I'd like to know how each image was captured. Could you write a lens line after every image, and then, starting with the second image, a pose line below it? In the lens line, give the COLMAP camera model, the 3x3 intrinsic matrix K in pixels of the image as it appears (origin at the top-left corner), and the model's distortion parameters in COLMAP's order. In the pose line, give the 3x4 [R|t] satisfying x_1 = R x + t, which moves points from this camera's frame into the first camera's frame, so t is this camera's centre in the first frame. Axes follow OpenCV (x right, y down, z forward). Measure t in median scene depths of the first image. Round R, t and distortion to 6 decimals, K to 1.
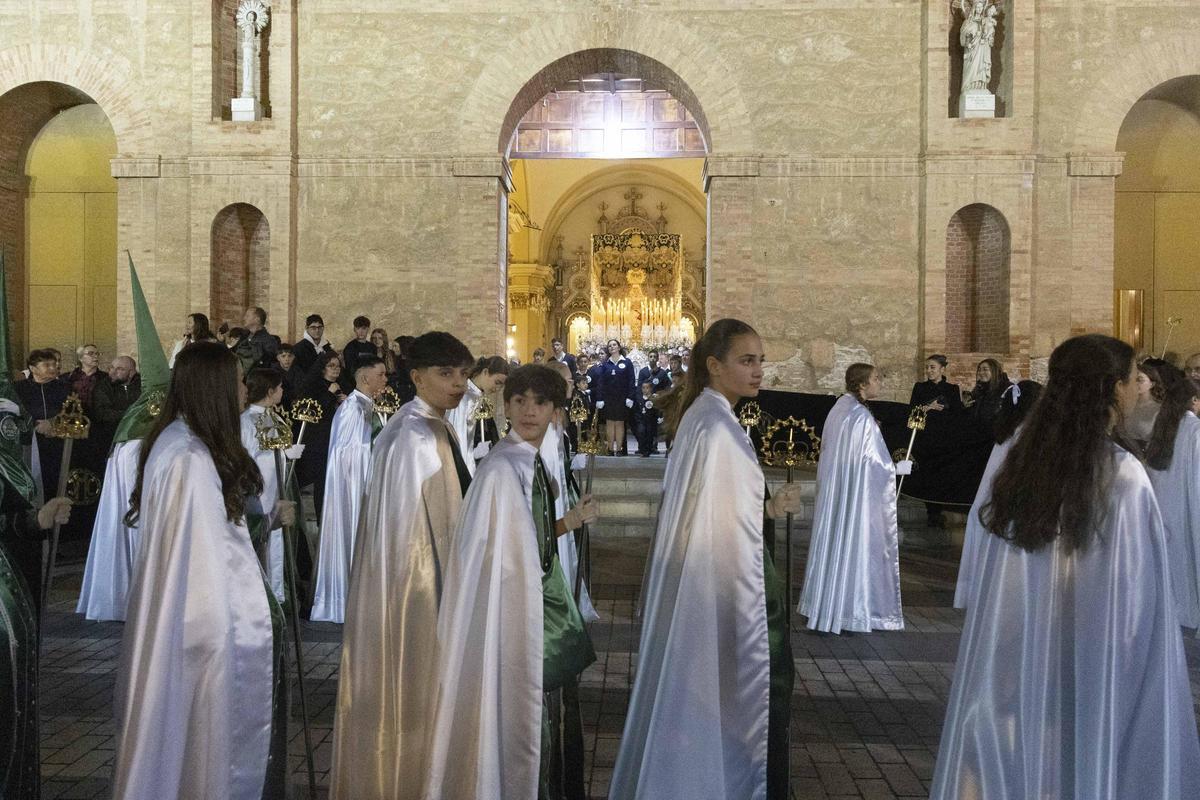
lens RADIAL K [[785.7, 0, 611.6], [0, 785.7, 393.3], [0, 0, 1]] dist [-0.001475, 0.007303]
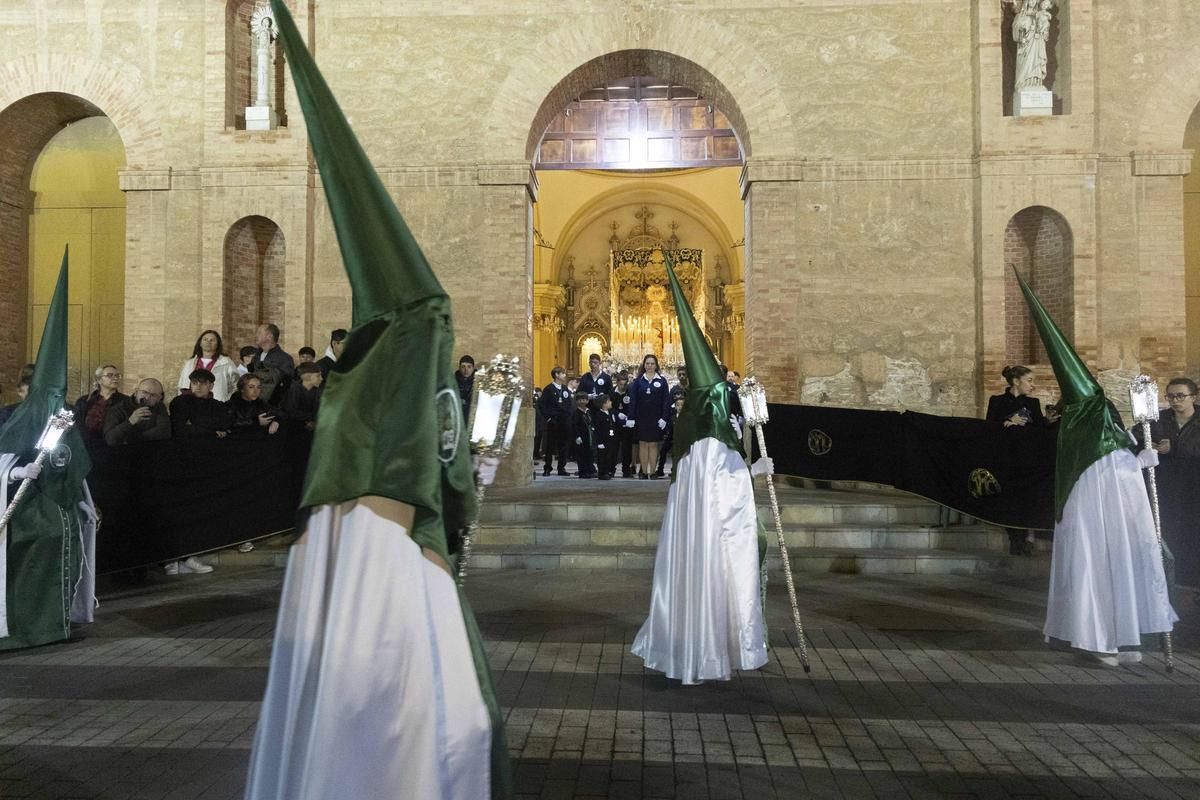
lens RADIAL K [[785.7, 0, 610.1], [0, 785.7, 392.2], [0, 0, 1]] dist [-0.001475, 0.007303]
pose [[0.999914, -0.010273, -0.008112, -0.037294], [0.010029, 0.999511, -0.029615, 0.003463], [0.008412, 0.029531, 0.999528, 0.061160]]
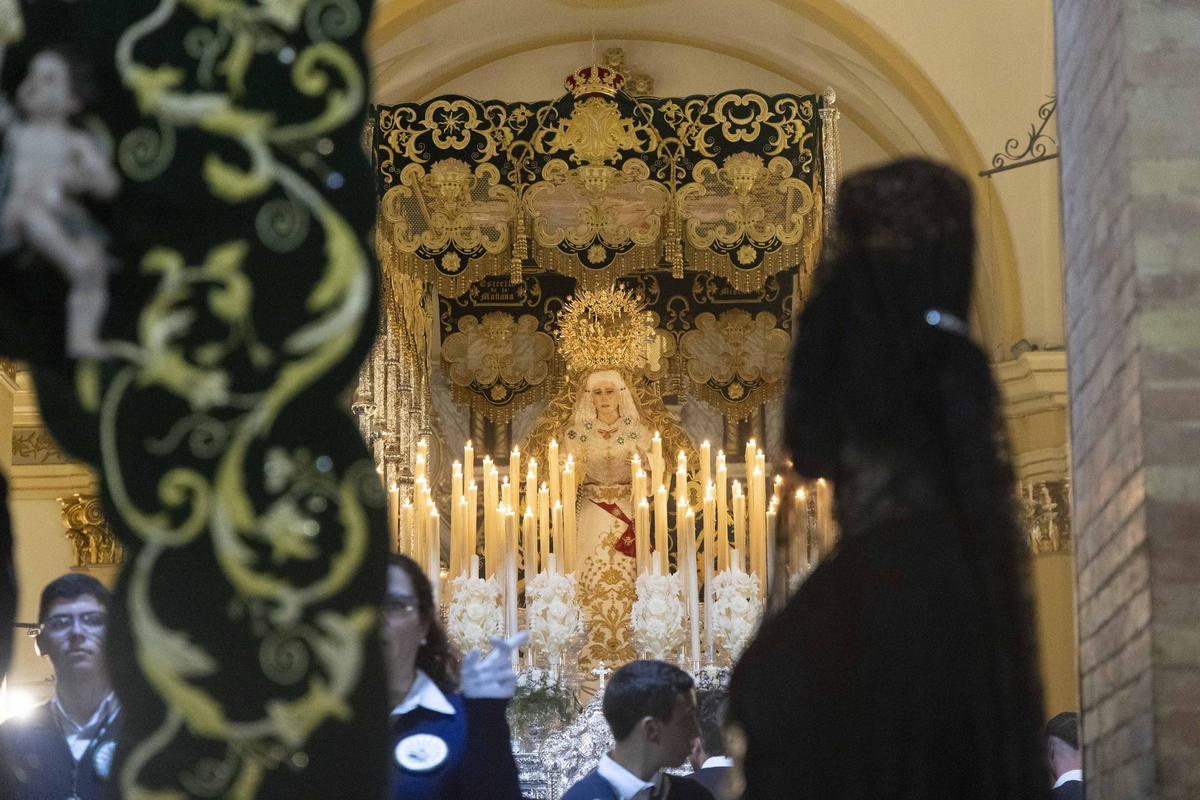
lens RADIAL K [[2927.3, 0, 601.6], [0, 2927.3, 398.7], [0, 0, 1]] dist [-0.084427, 0.000000]
pose [[0.999738, -0.020376, 0.010422, 0.043591], [0.021928, 0.983208, -0.181167, -0.004825], [-0.006556, 0.181348, 0.983397, 0.574756]]
